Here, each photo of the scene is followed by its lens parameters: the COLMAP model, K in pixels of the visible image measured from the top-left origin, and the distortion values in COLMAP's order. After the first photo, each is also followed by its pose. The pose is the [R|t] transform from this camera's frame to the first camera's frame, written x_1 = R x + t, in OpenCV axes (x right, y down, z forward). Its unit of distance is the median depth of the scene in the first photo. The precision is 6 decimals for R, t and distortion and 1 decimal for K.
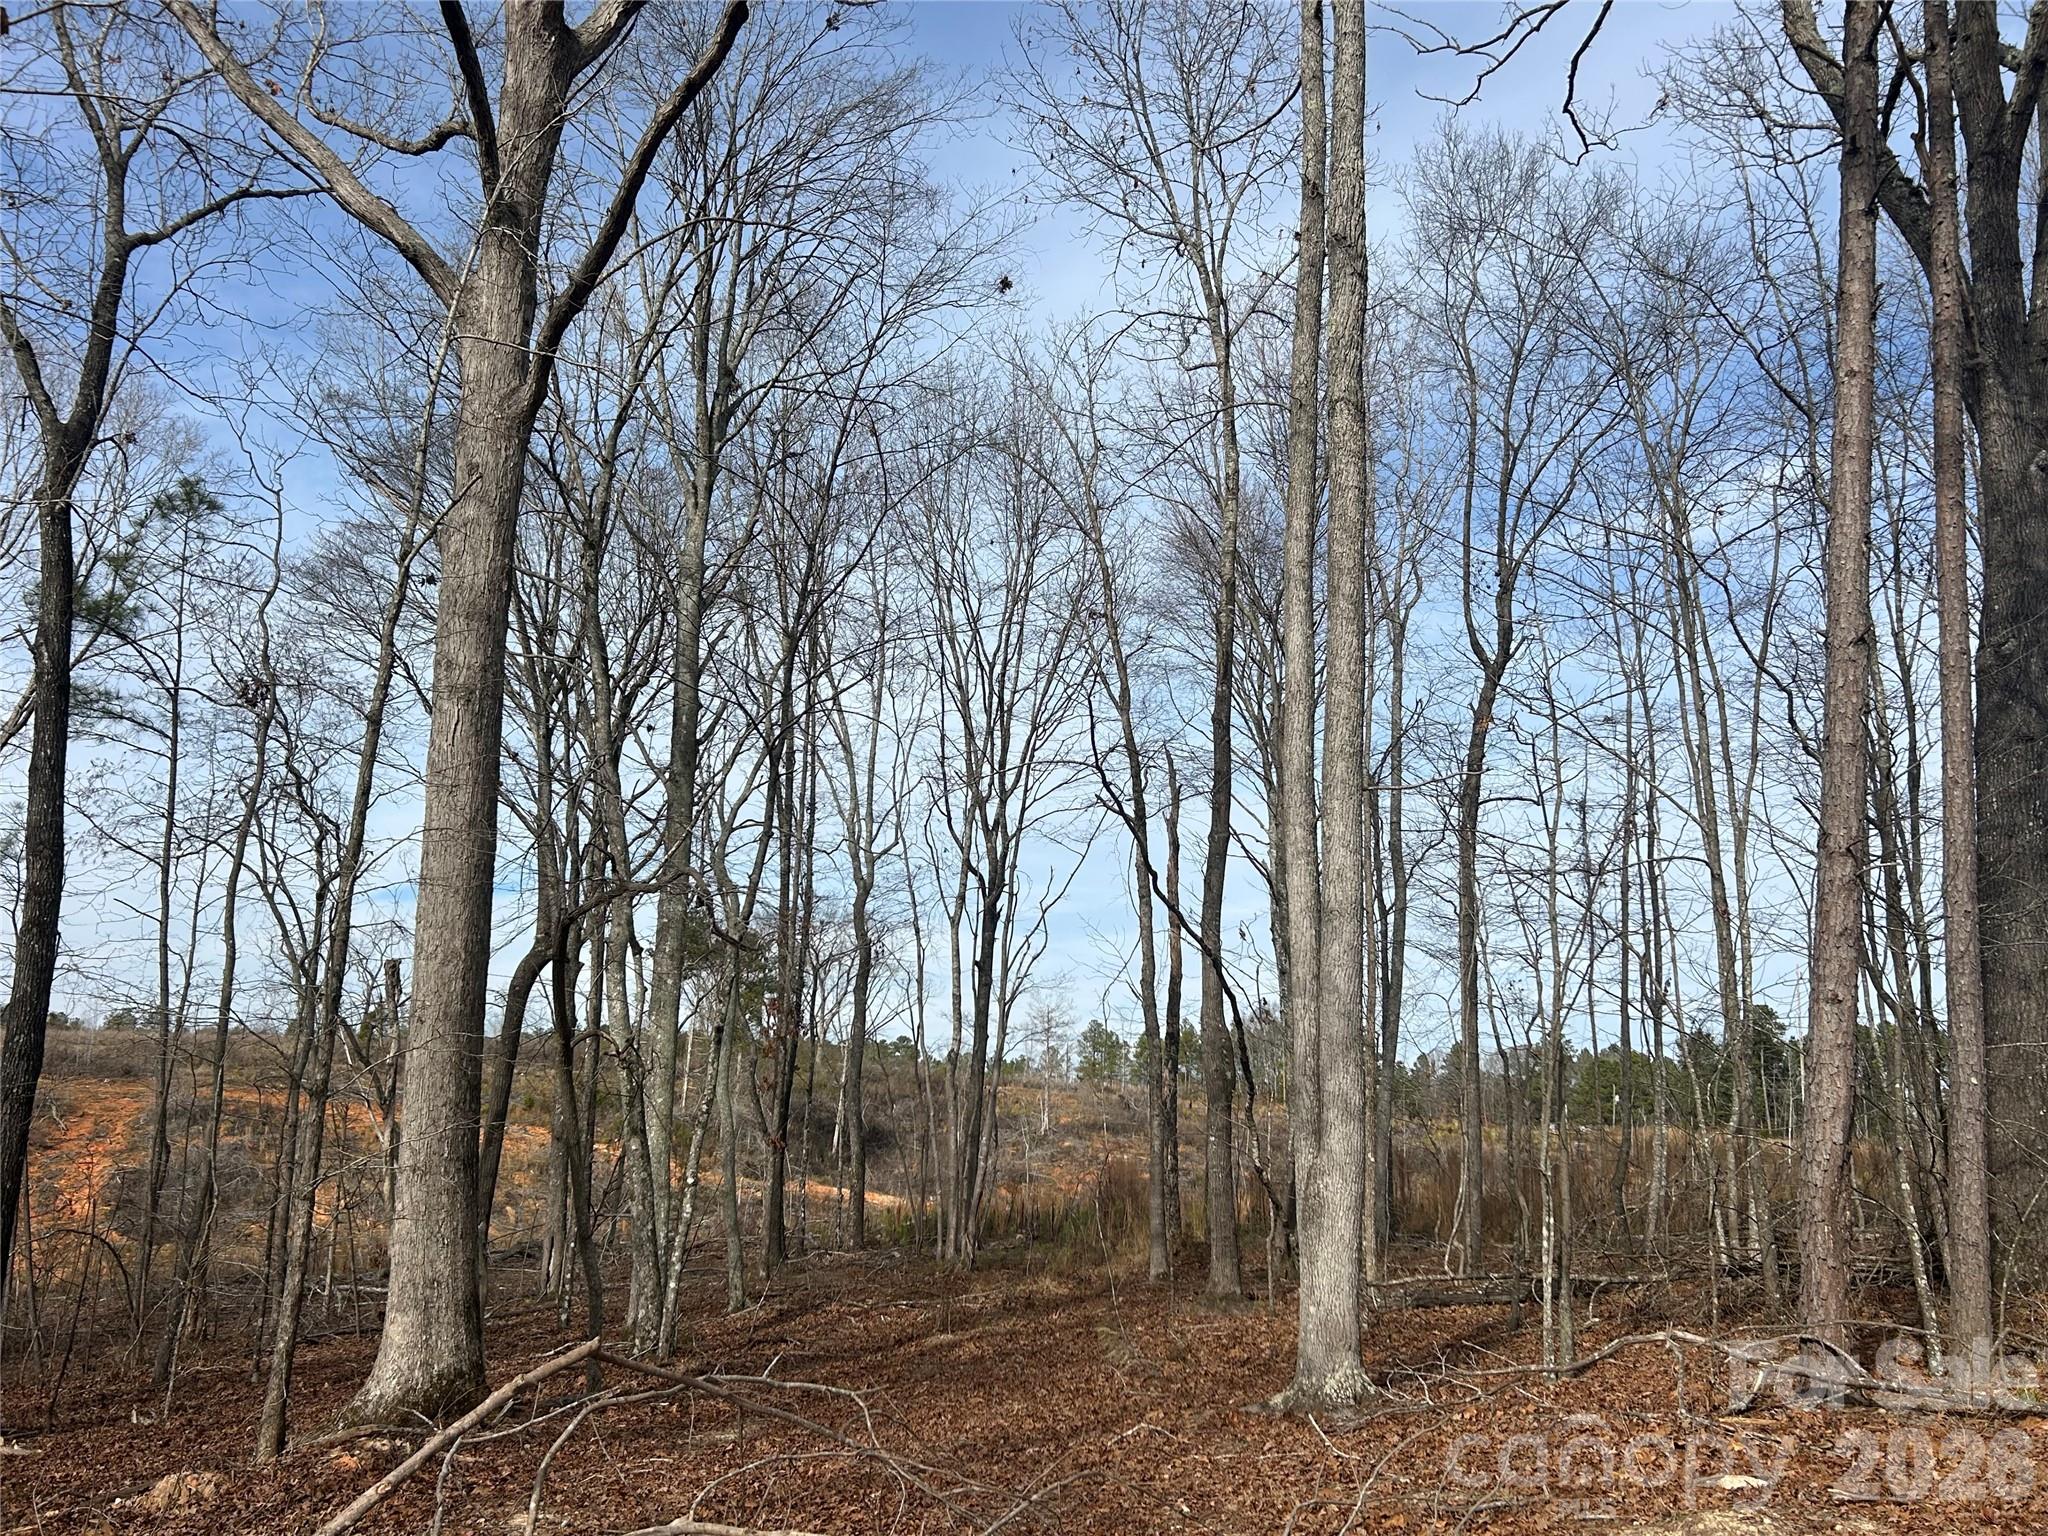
lens RADIAL K [[1642.3, 0, 1029.1], [0, 1642.3, 759.2], [0, 0, 1]] dist [0.012689, -0.002459]
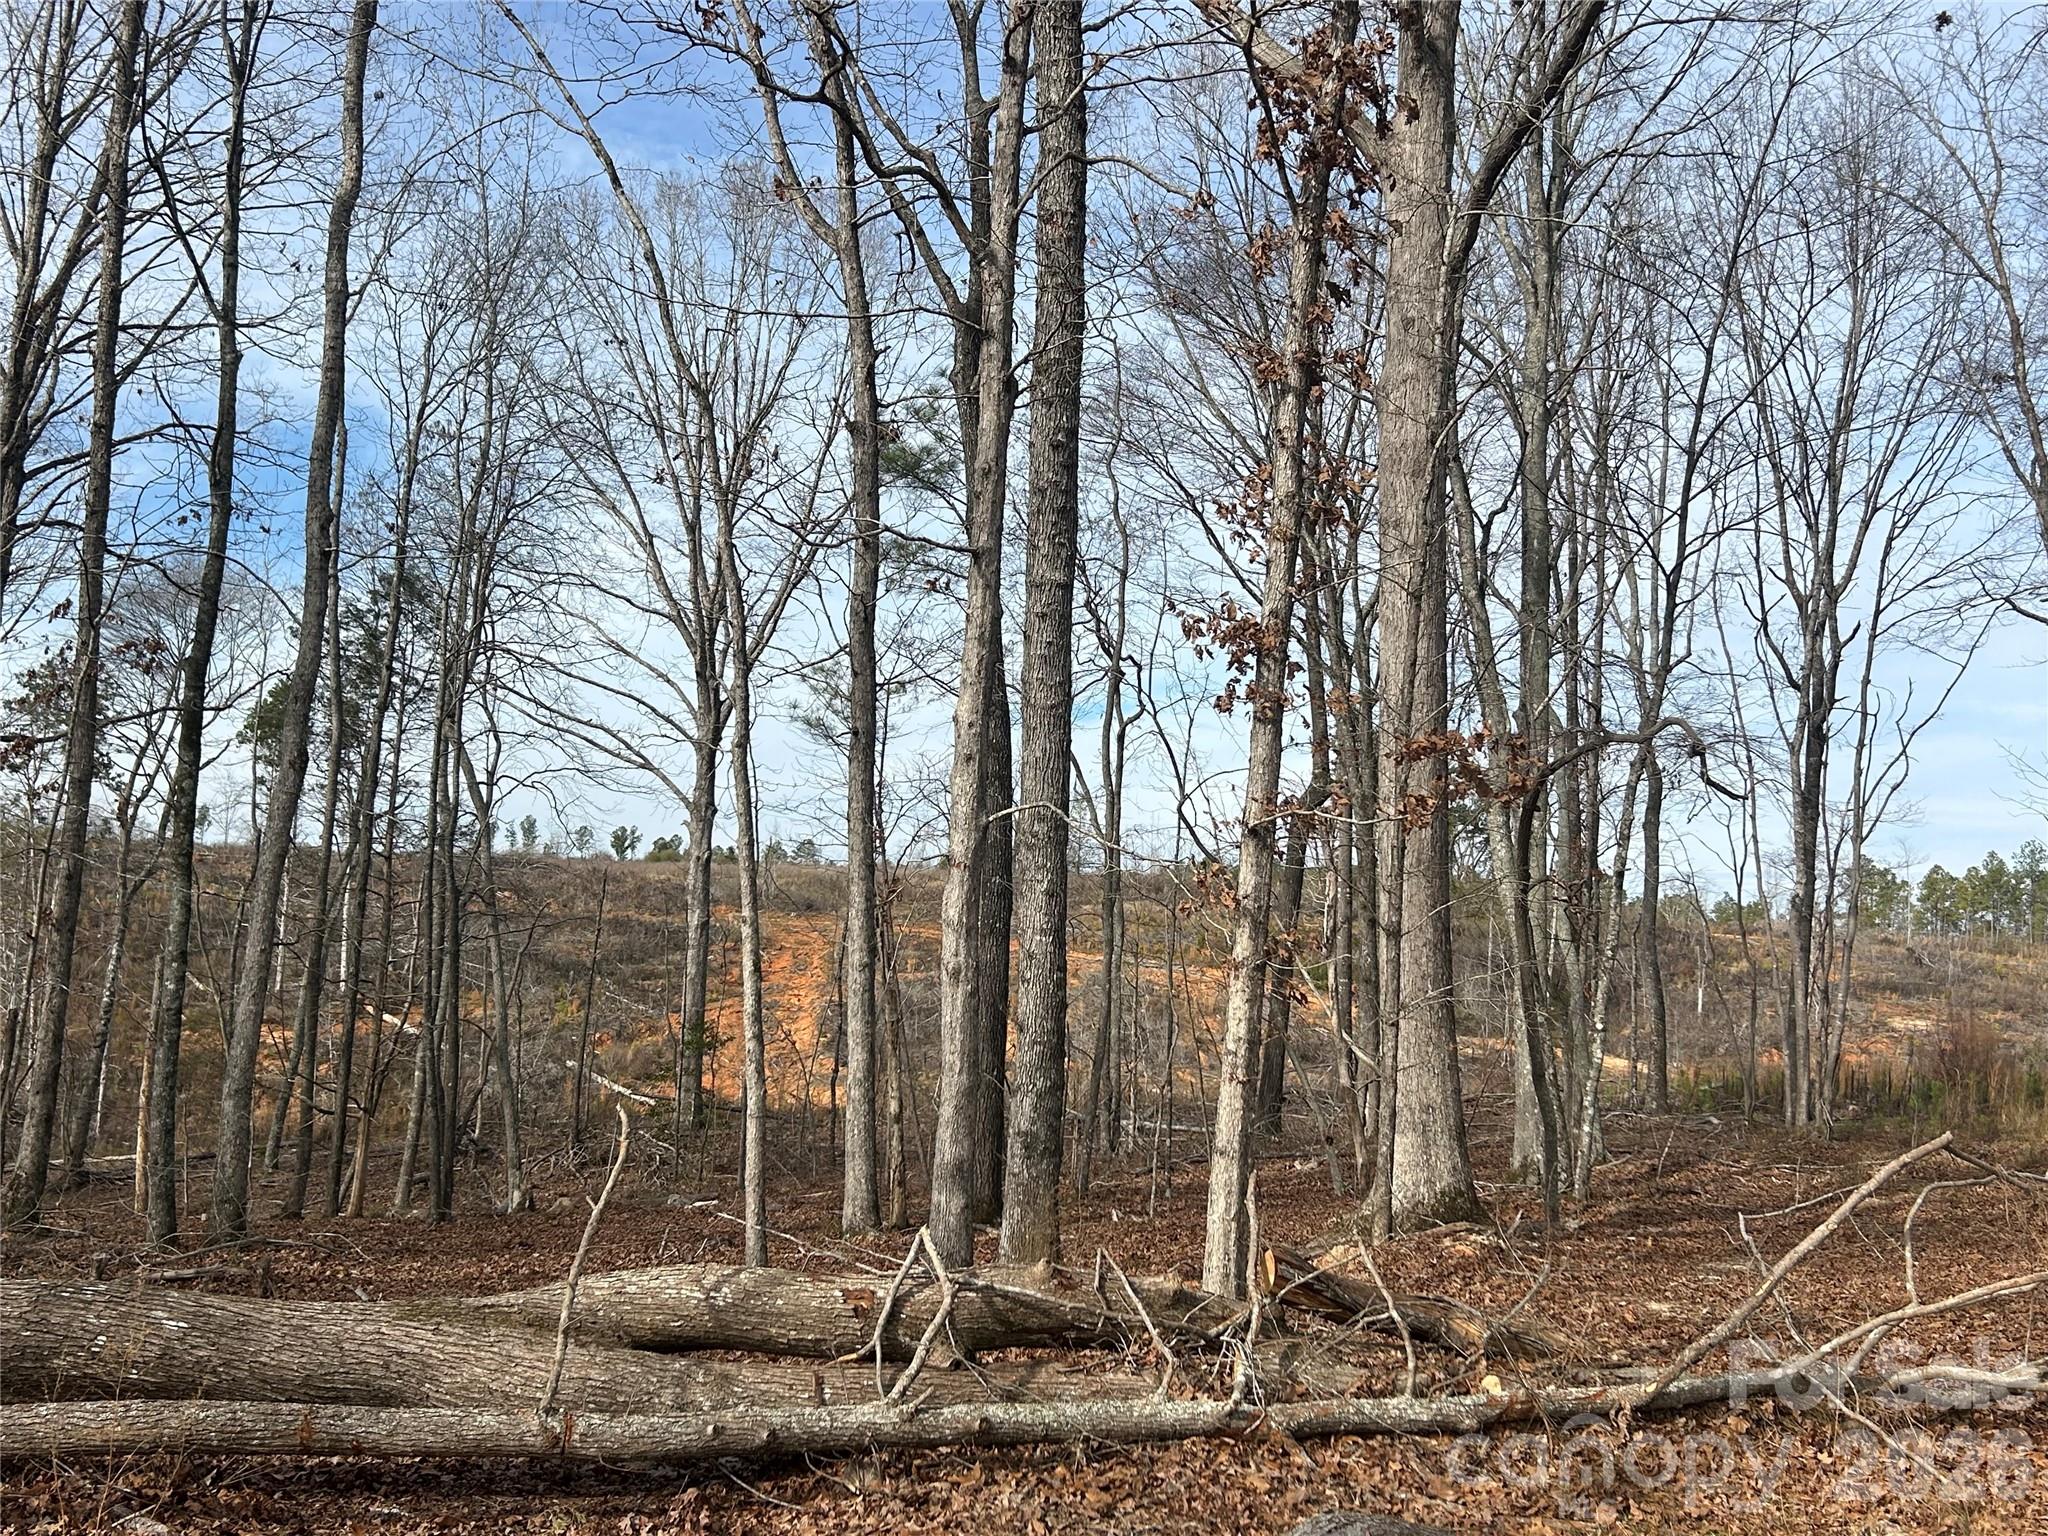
lens RADIAL K [[1916.4, 0, 1017.2], [0, 1916.4, 779.2], [0, 0, 1]] dist [-0.004615, 0.000000]
pose [[0.929768, -0.014769, -0.367849, -0.083063], [0.058061, 0.992573, 0.106902, -0.023599], [0.363538, -0.120752, 0.923720, -0.121710]]
